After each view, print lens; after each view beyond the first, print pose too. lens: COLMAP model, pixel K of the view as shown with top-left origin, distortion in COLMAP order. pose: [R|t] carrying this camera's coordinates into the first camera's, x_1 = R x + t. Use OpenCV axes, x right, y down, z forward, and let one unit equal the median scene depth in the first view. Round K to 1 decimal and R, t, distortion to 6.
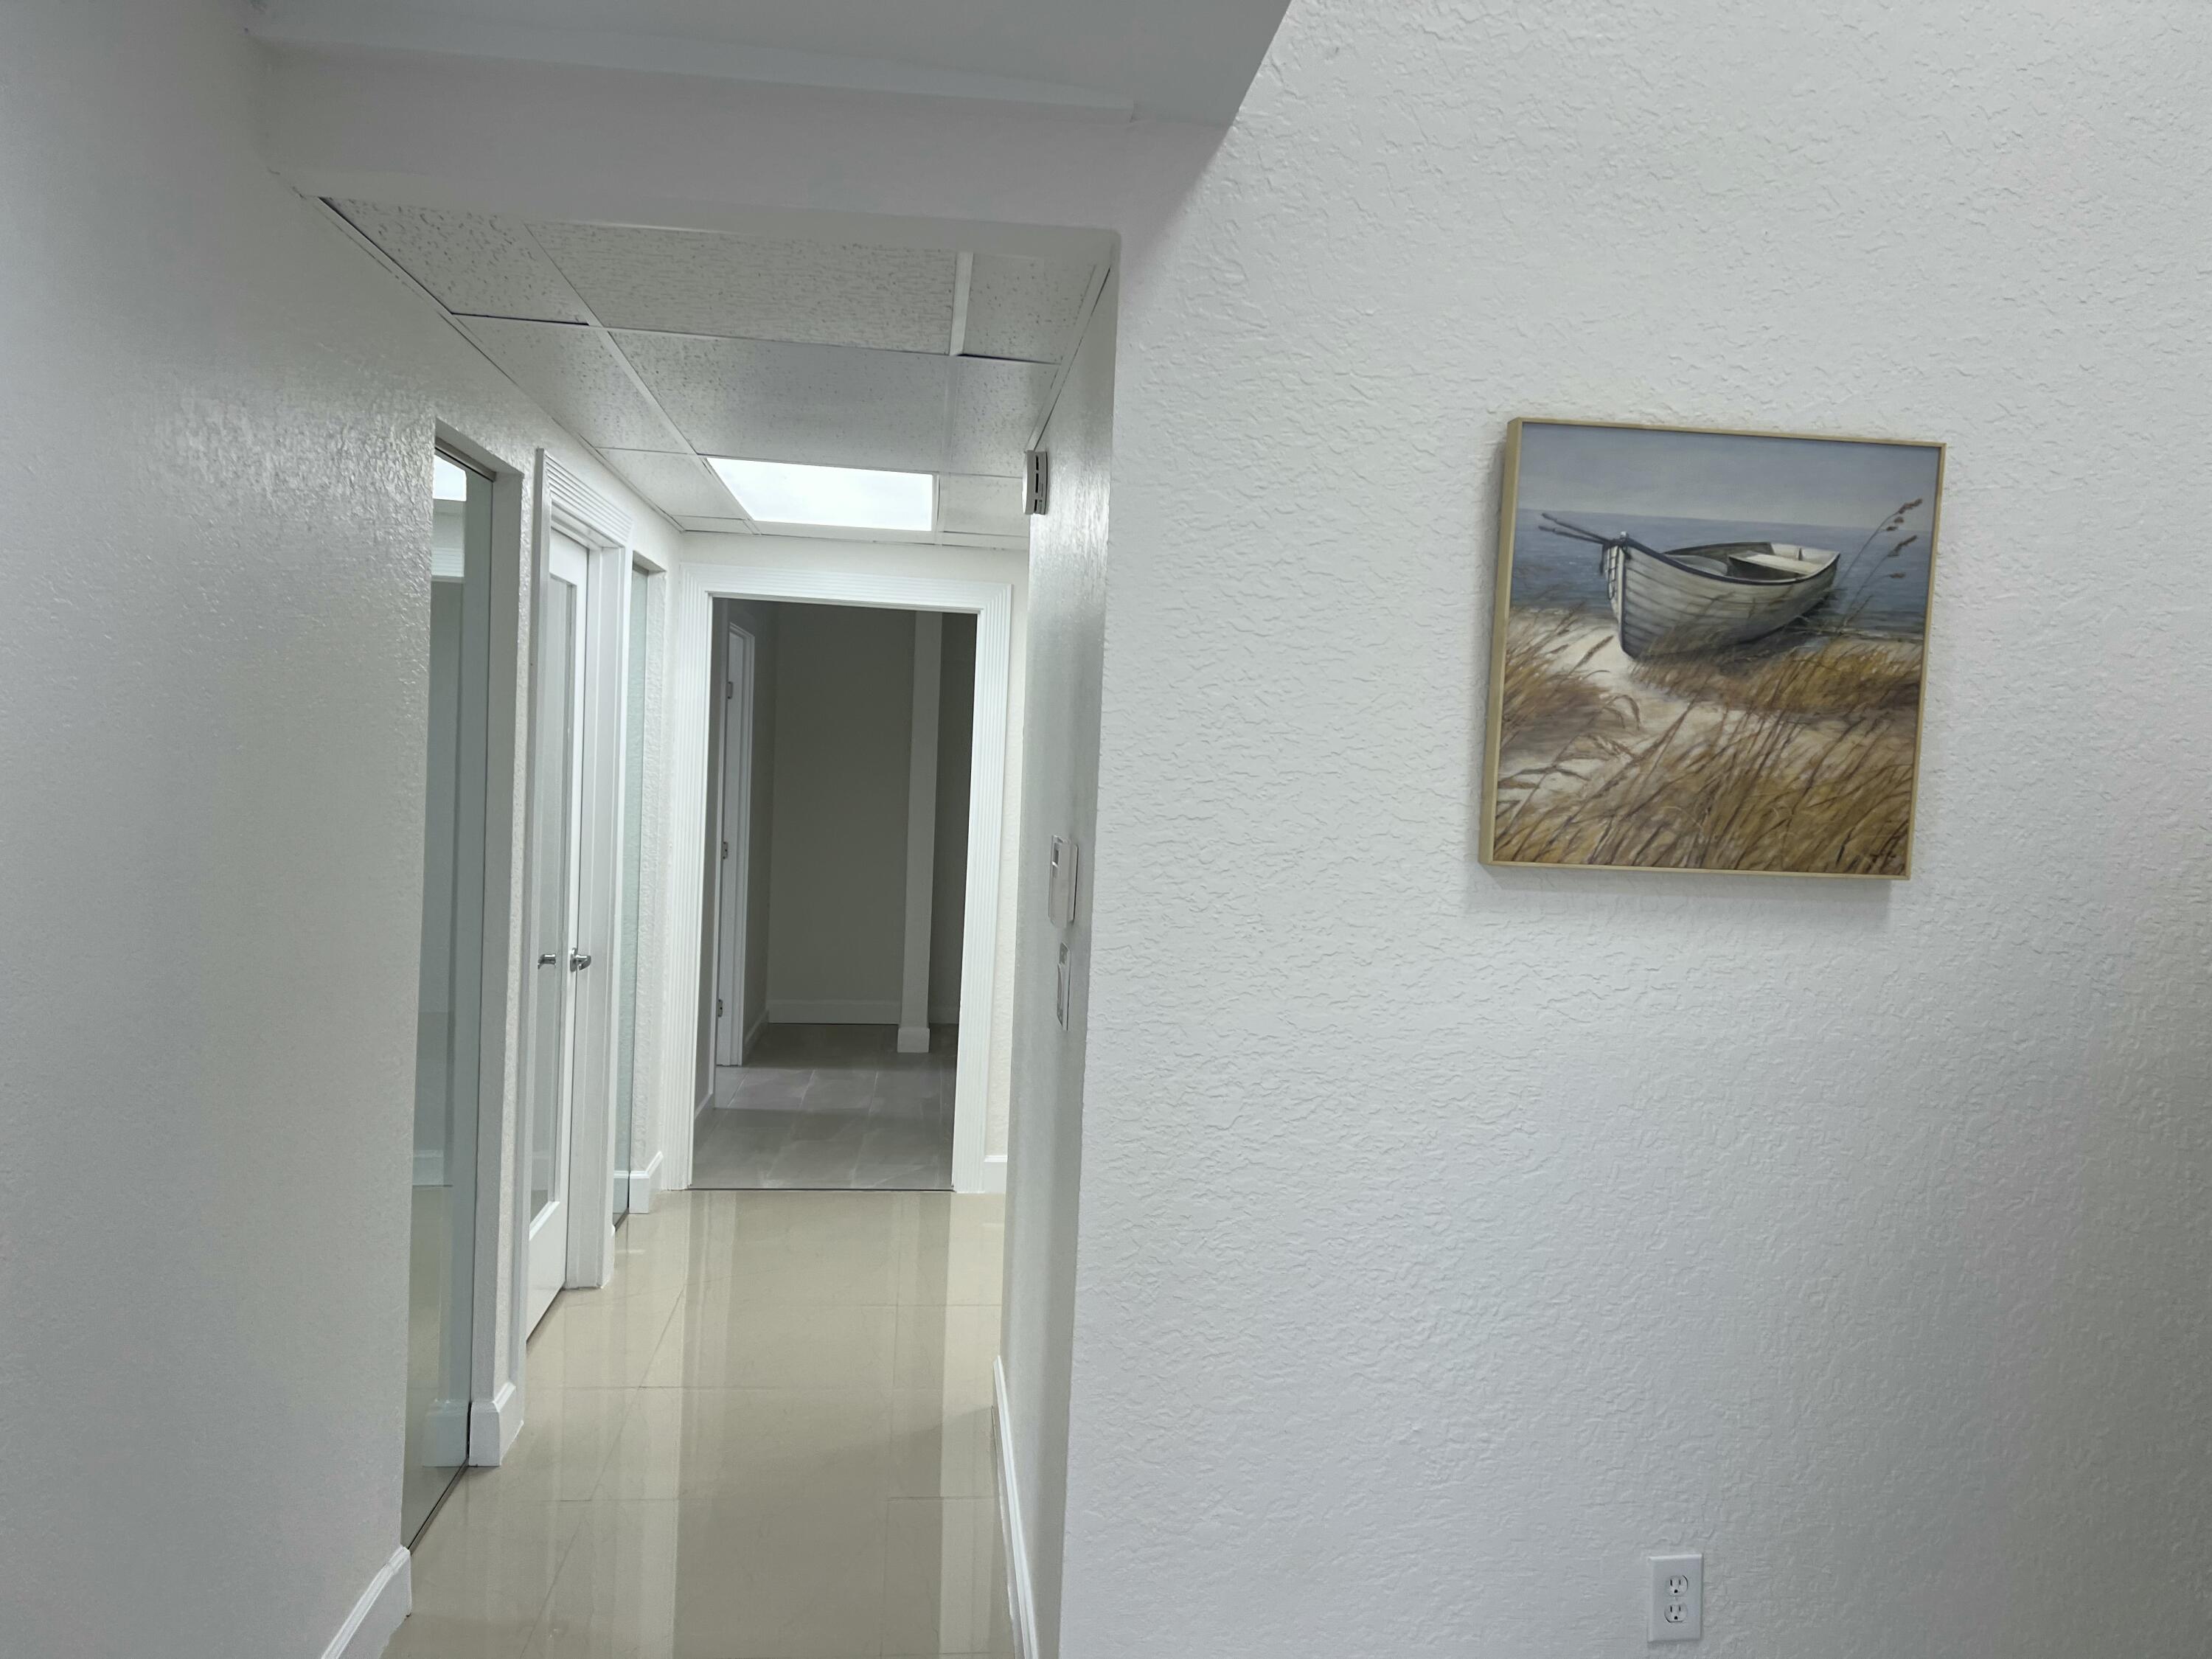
lens RADIAL K [[1645.7, 0, 1096.7], [0, 1645.7, 833.5], [0, 0, 1]] dist [0.043734, -0.059976]
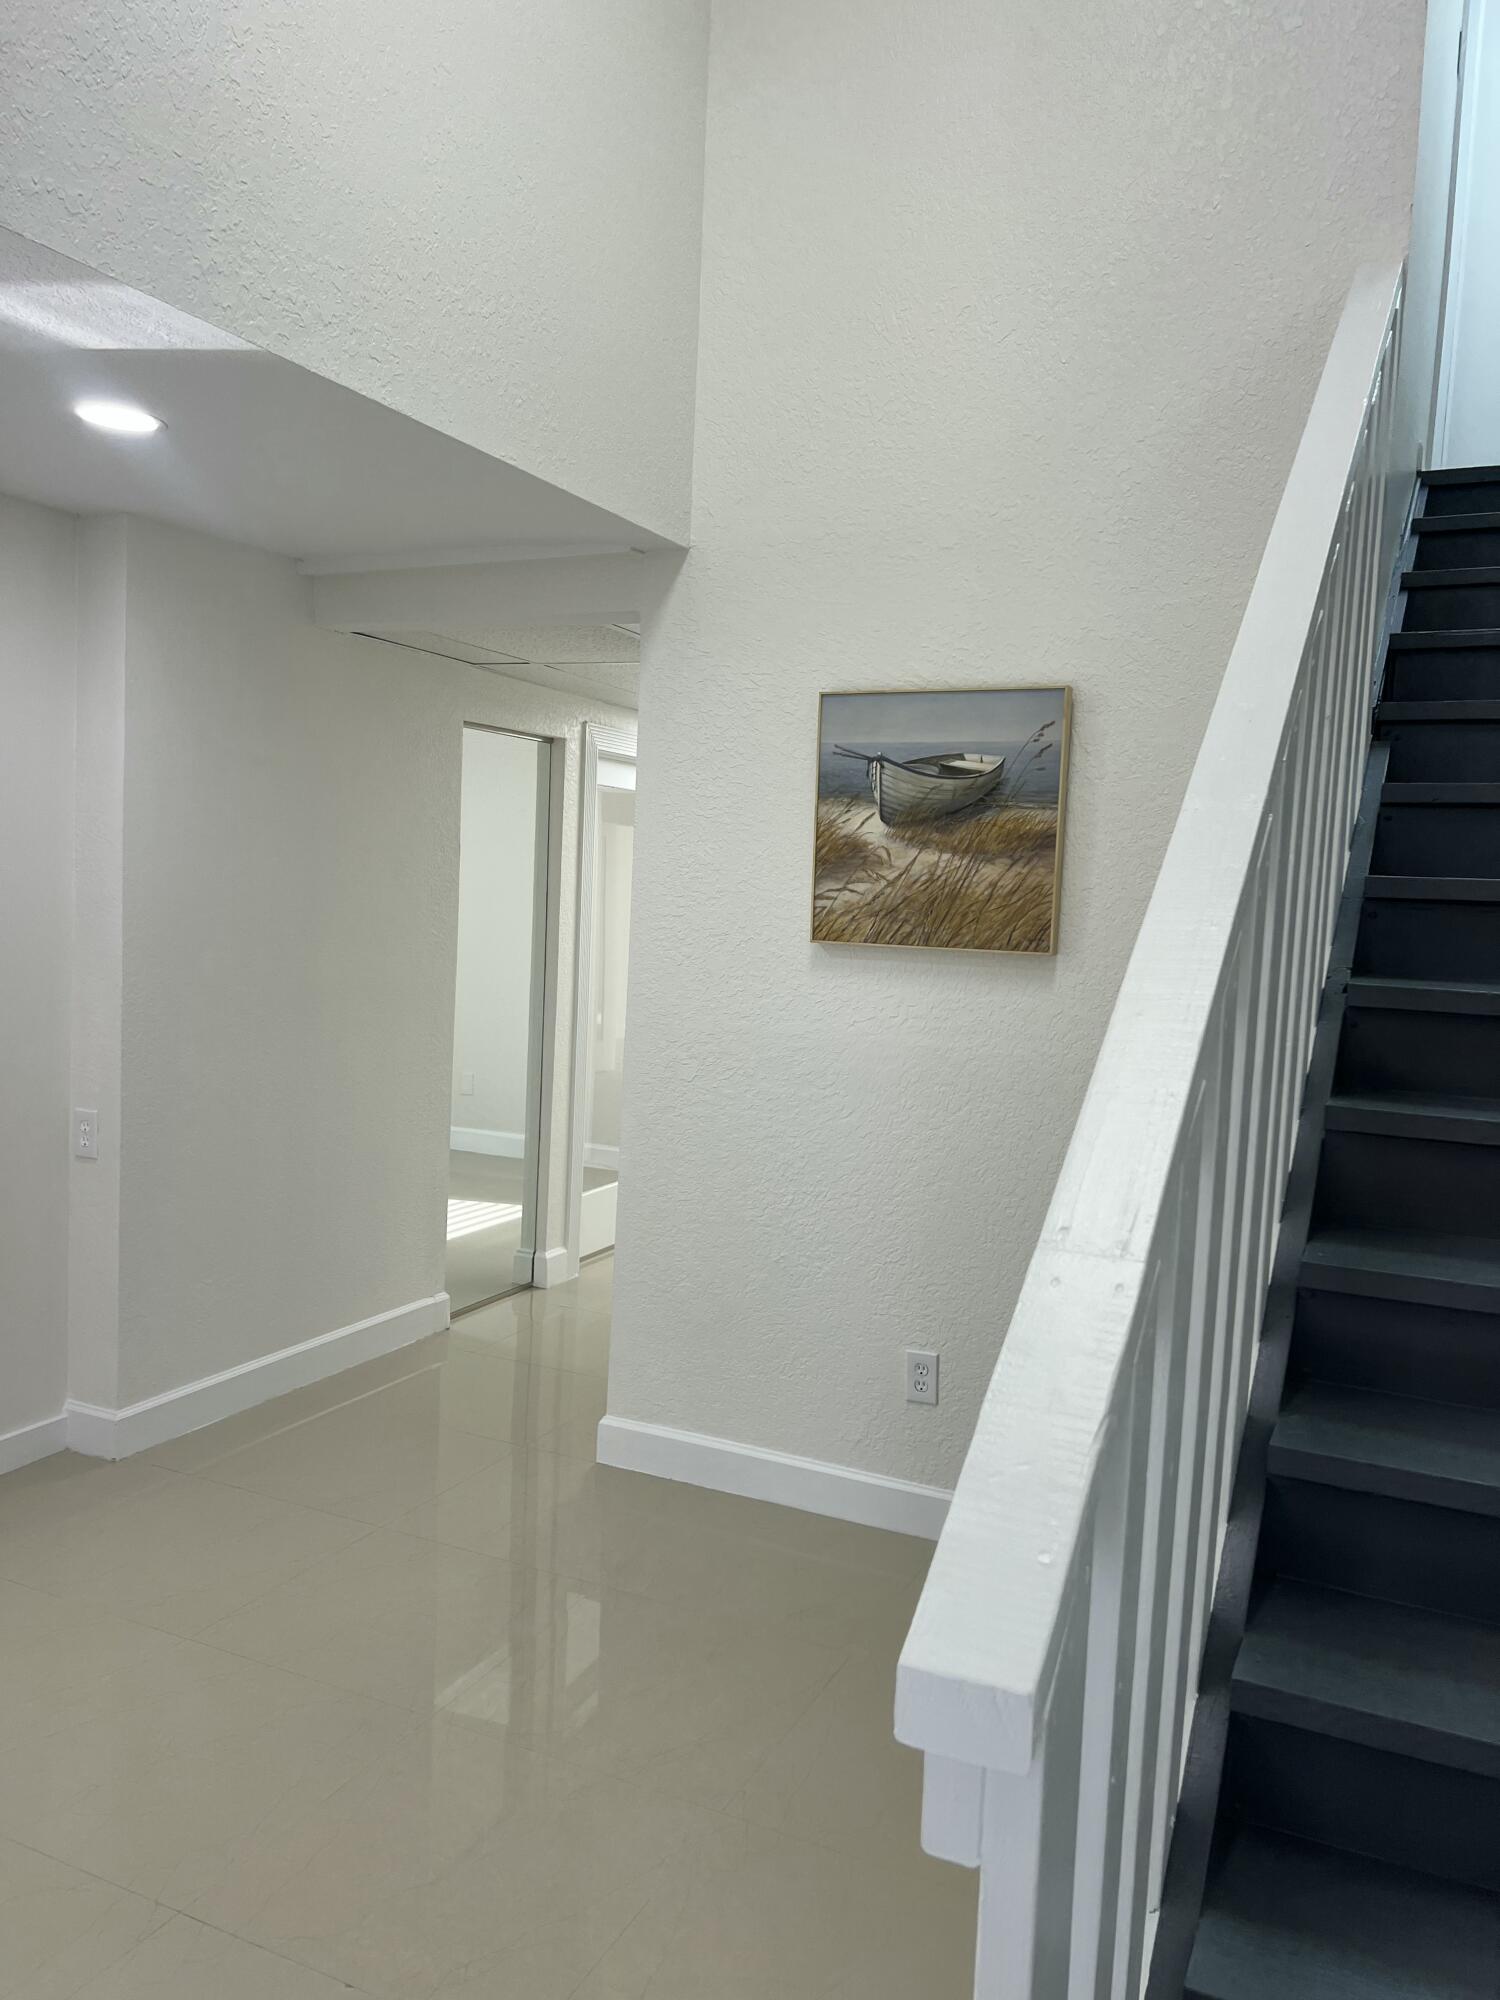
lens RADIAL K [[1488.0, 0, 764.0], [0, 1488.0, 1021.7], [0, 0, 1]] dist [0.043734, -0.059976]
pose [[0.855592, 0.038168, -0.516242, 1.023124], [-0.030792, 0.999265, 0.022847, 0.069114], [0.516735, -0.003652, 0.856138, -0.407557]]
